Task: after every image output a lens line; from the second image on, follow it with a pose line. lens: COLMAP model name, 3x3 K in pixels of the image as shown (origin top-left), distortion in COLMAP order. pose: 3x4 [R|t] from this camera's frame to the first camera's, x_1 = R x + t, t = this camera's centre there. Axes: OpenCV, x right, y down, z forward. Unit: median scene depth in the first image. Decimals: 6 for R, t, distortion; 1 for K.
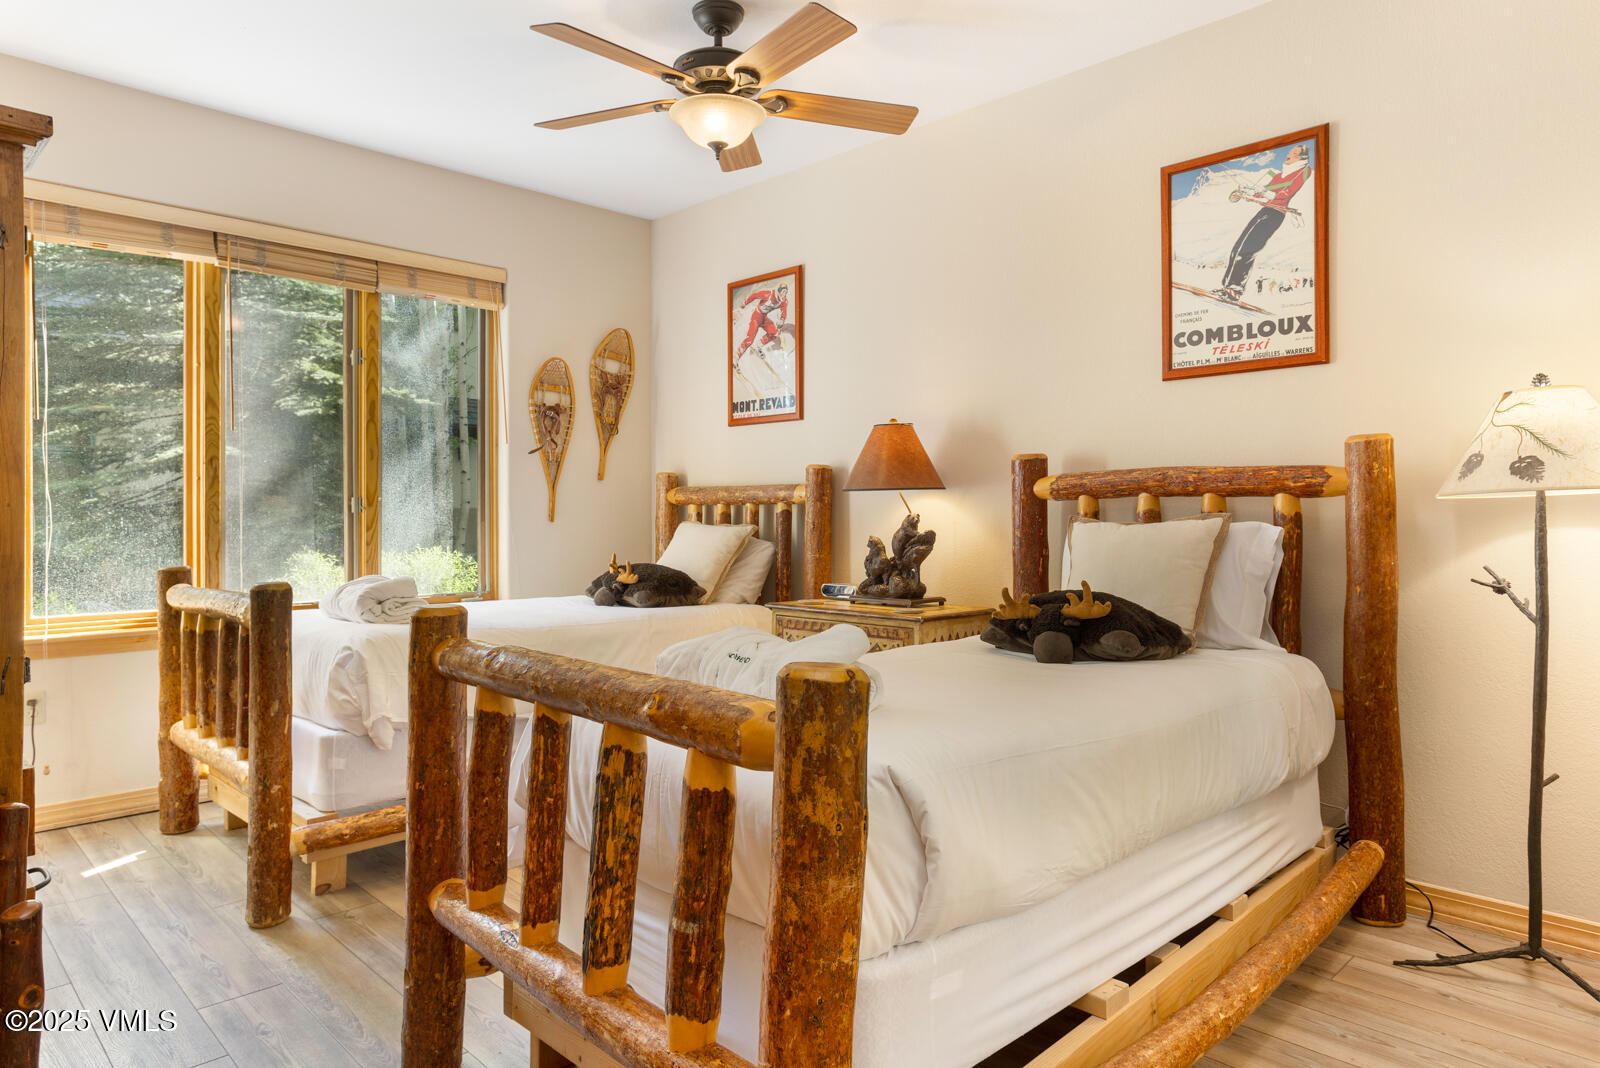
lens RADIAL K [[978.3, 0, 798.2], [0, 978.3, 534.1], [0, 0, 1]] dist [-0.015108, -0.000259]
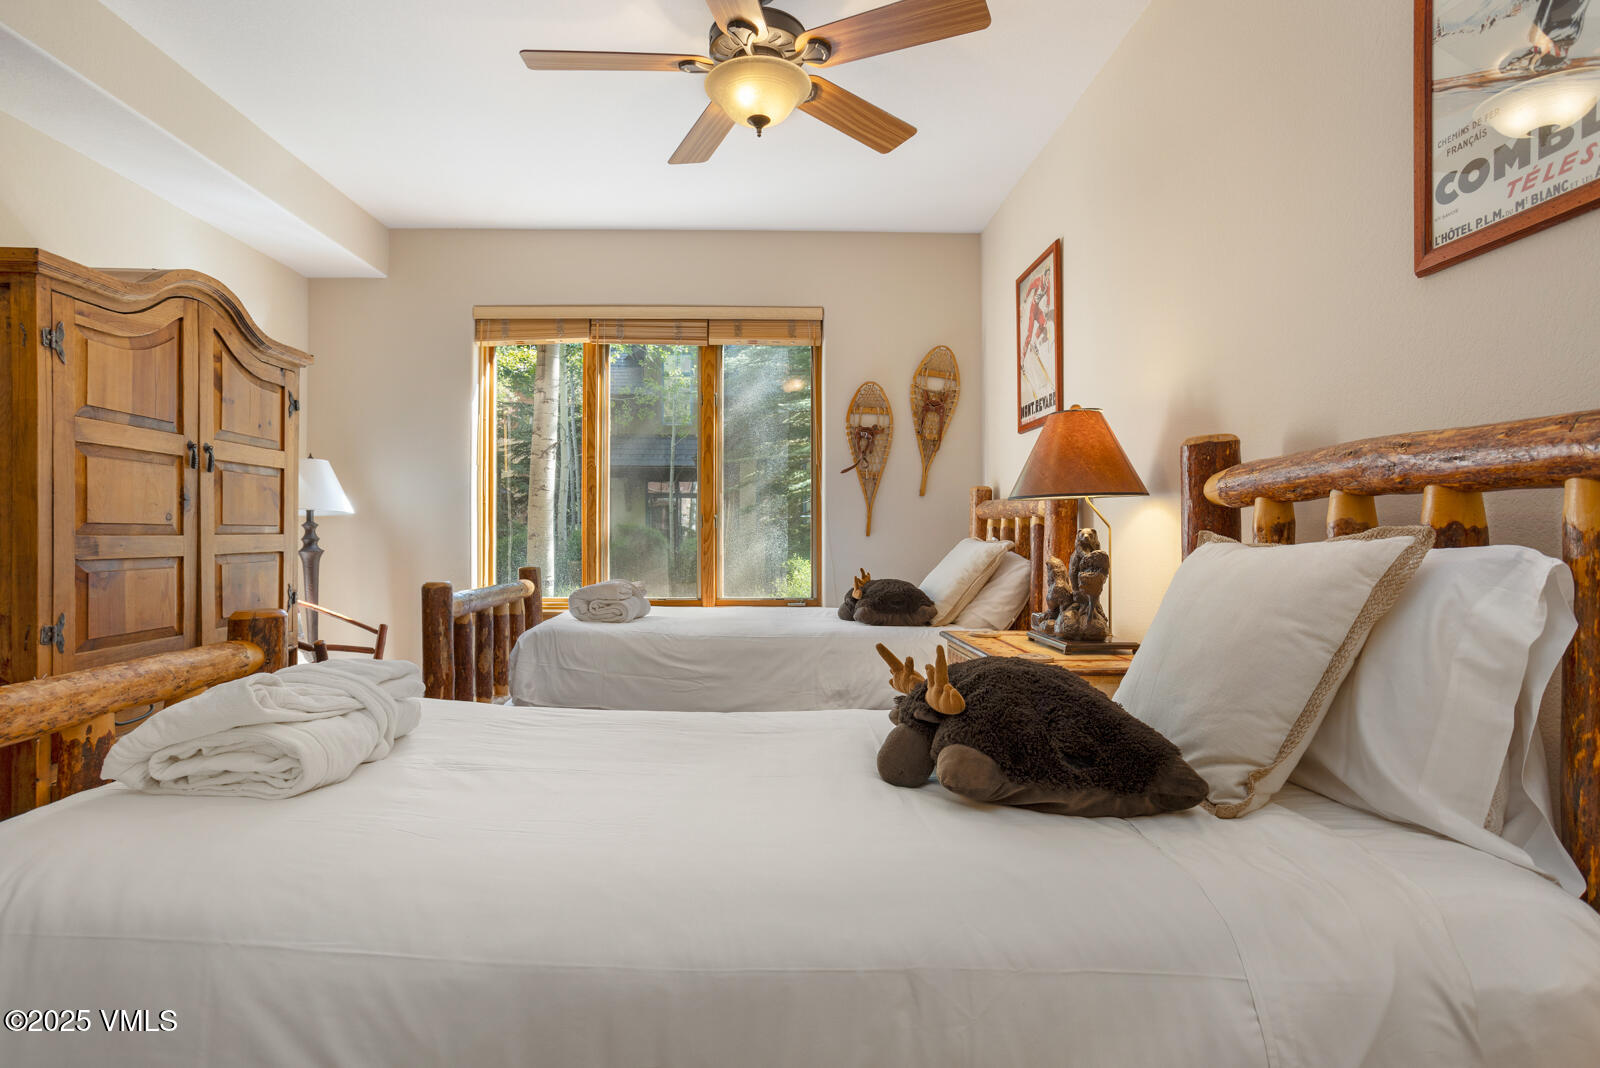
lens RADIAL K [[797.1, 0, 797.9], [0, 797.1, 525.2], [0, 0, 1]] dist [0.003626, 0.005206]
pose [[0.738715, -0.002733, -0.674012, 0.301483], [-0.014203, 0.999707, -0.019620, -0.006643], [0.673868, 0.024067, 0.738460, 0.330373]]
